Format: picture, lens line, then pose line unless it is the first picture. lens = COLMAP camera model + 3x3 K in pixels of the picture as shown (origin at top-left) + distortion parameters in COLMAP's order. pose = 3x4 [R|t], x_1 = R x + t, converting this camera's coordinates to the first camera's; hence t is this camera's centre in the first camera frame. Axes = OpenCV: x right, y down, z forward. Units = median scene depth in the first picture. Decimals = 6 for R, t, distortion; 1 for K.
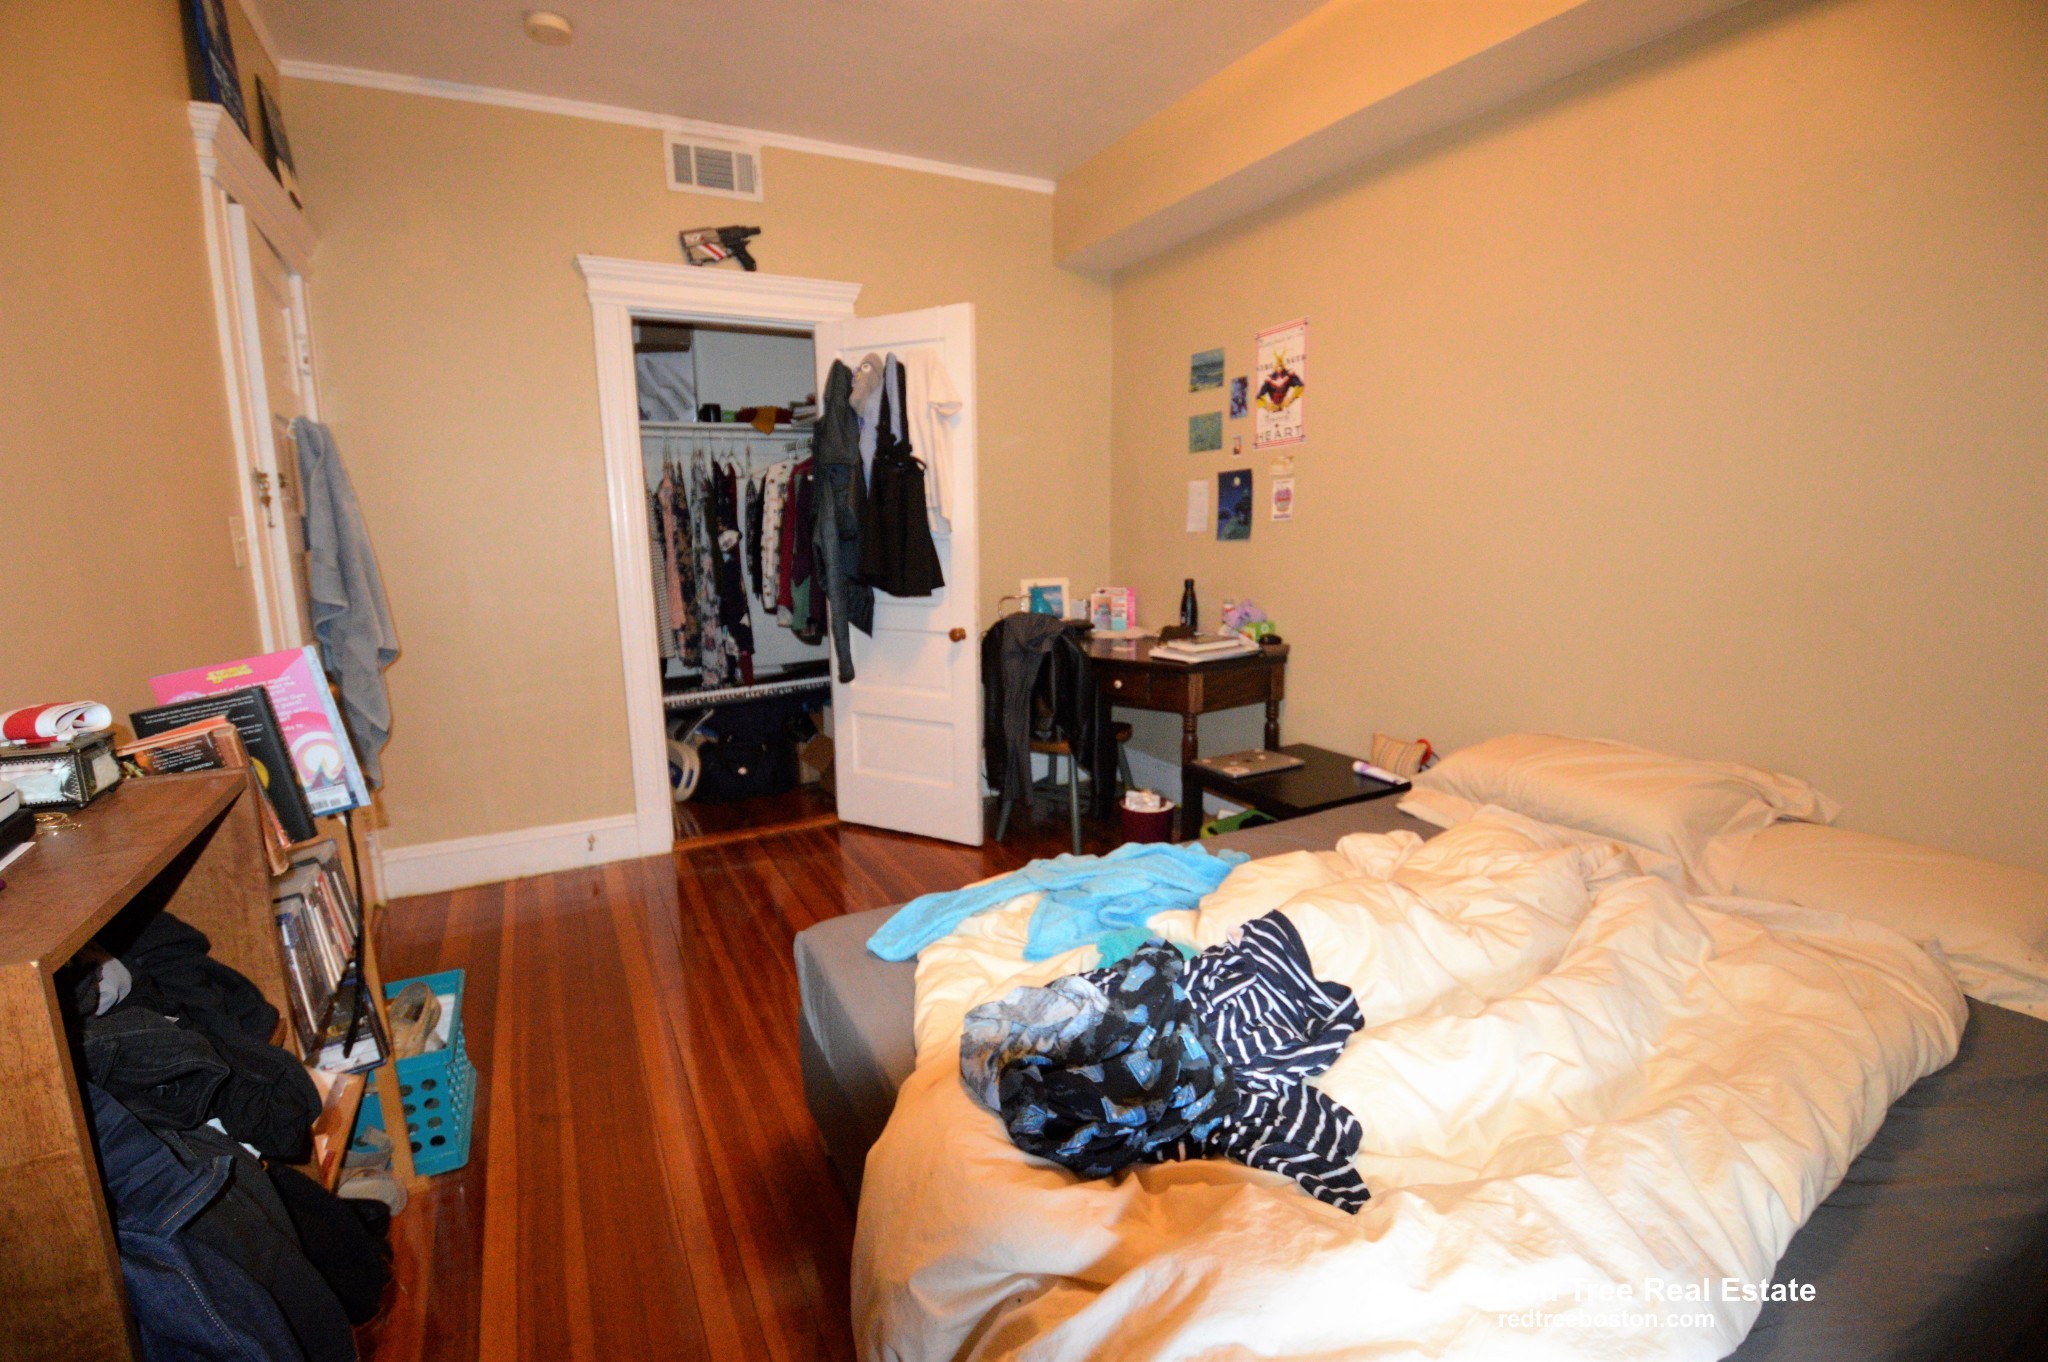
lens RADIAL K [[912.9, 0, 1023.9], [0, 912.9, 684.9], [0, 0, 1]] dist [-0.022026, -0.001067]
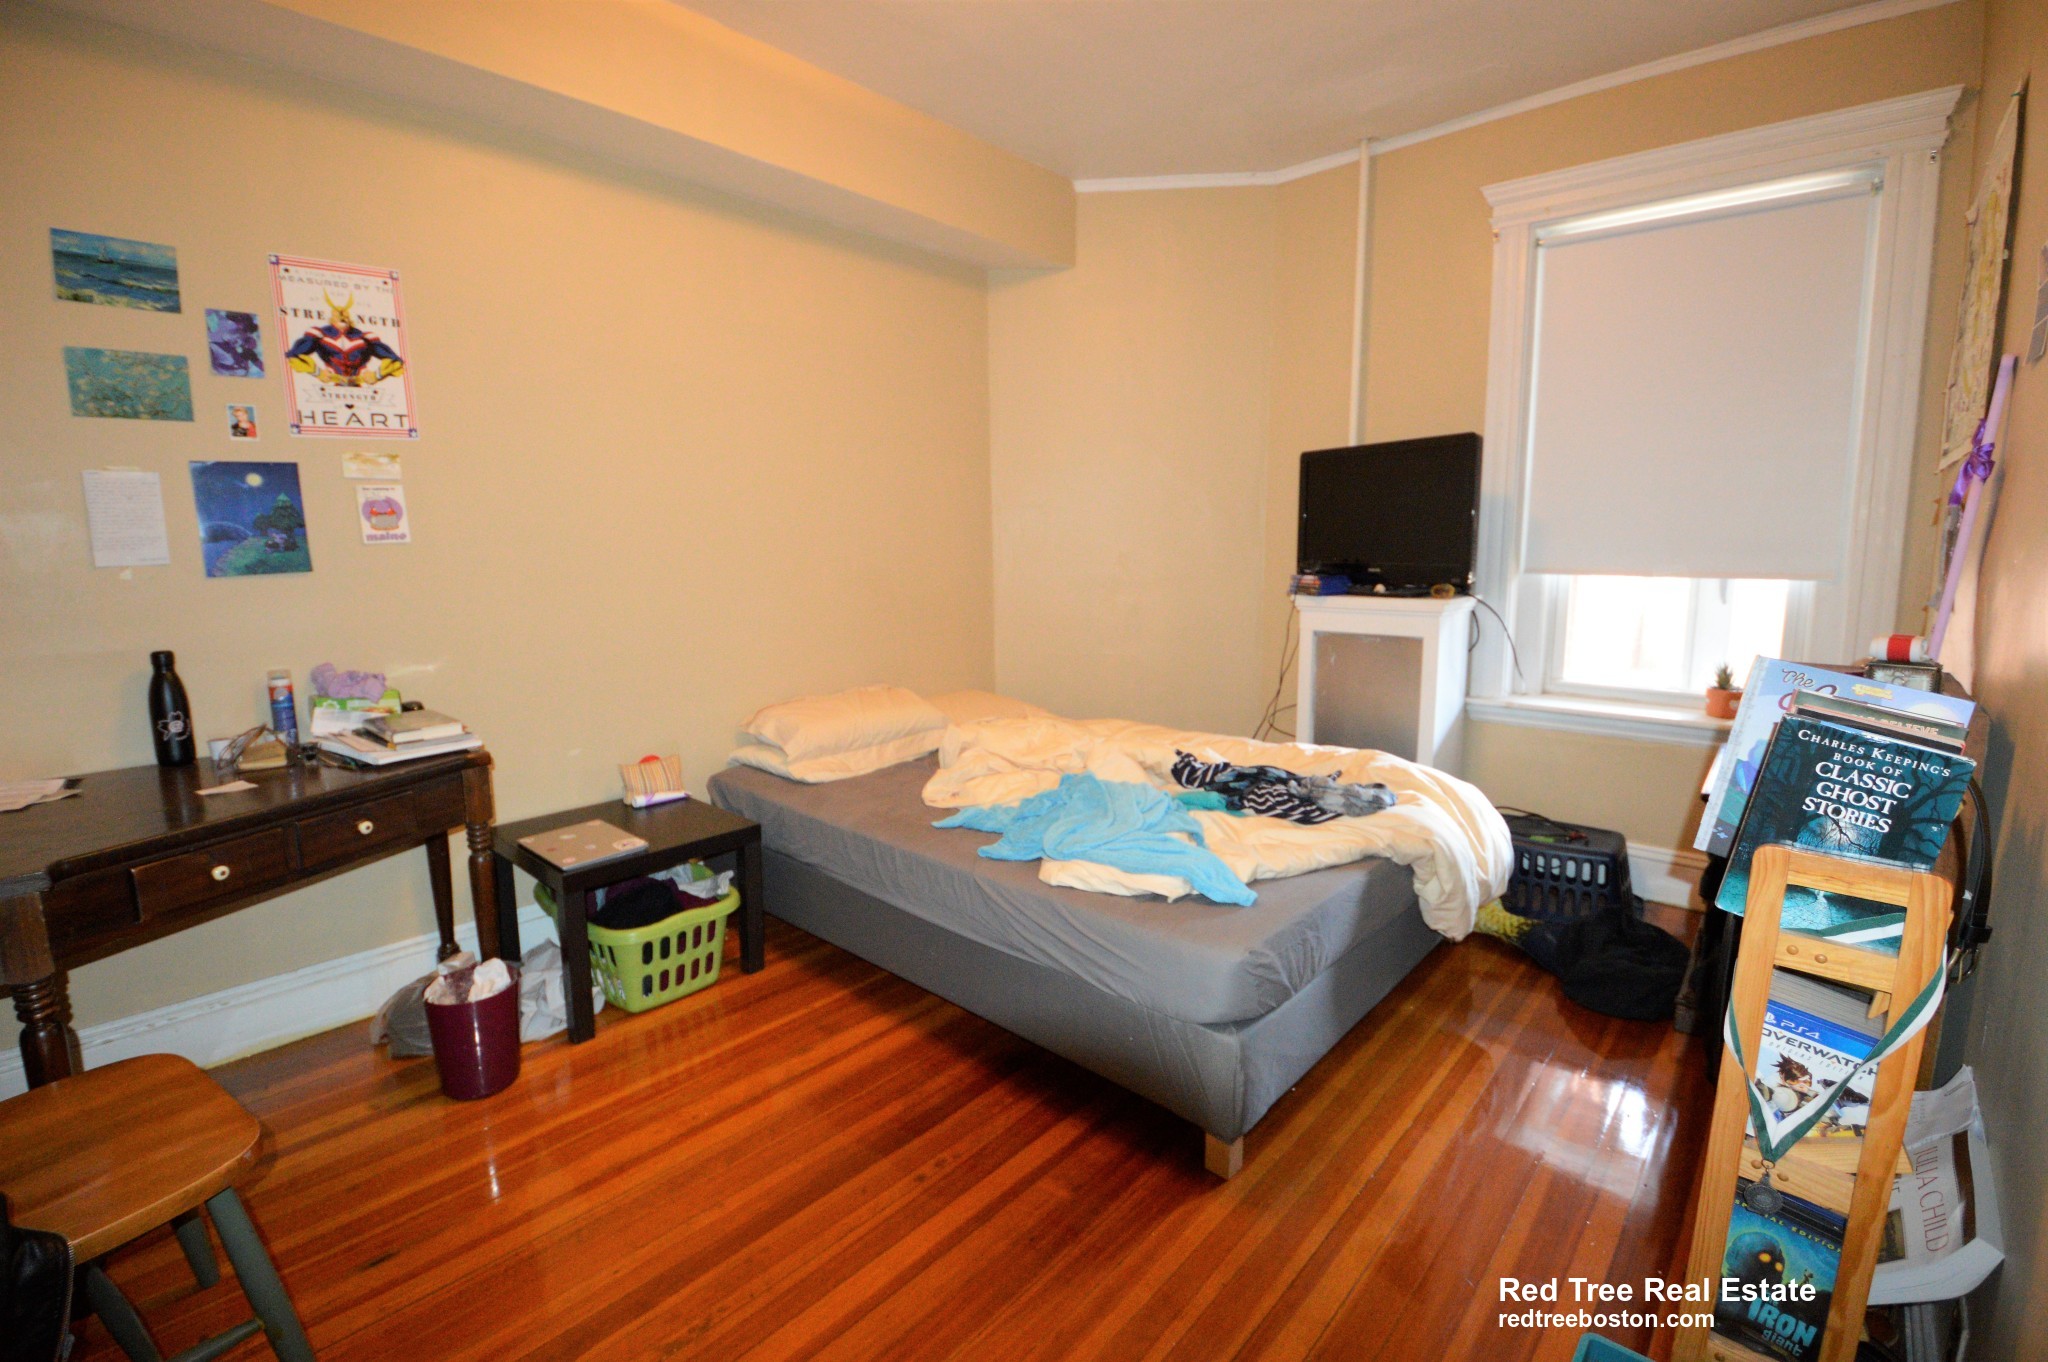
lens RADIAL K [[912.9, 0, 1024.4], [0, 912.9, 670.3], [0, 0, 1]] dist [-0.022026, -0.001067]
pose [[-0.323831, -0.121888, 0.938231, -0.526146], [0.173873, 0.967110, 0.185652, -0.123017], [-0.930001, 0.223253, -0.291987, 0.732123]]
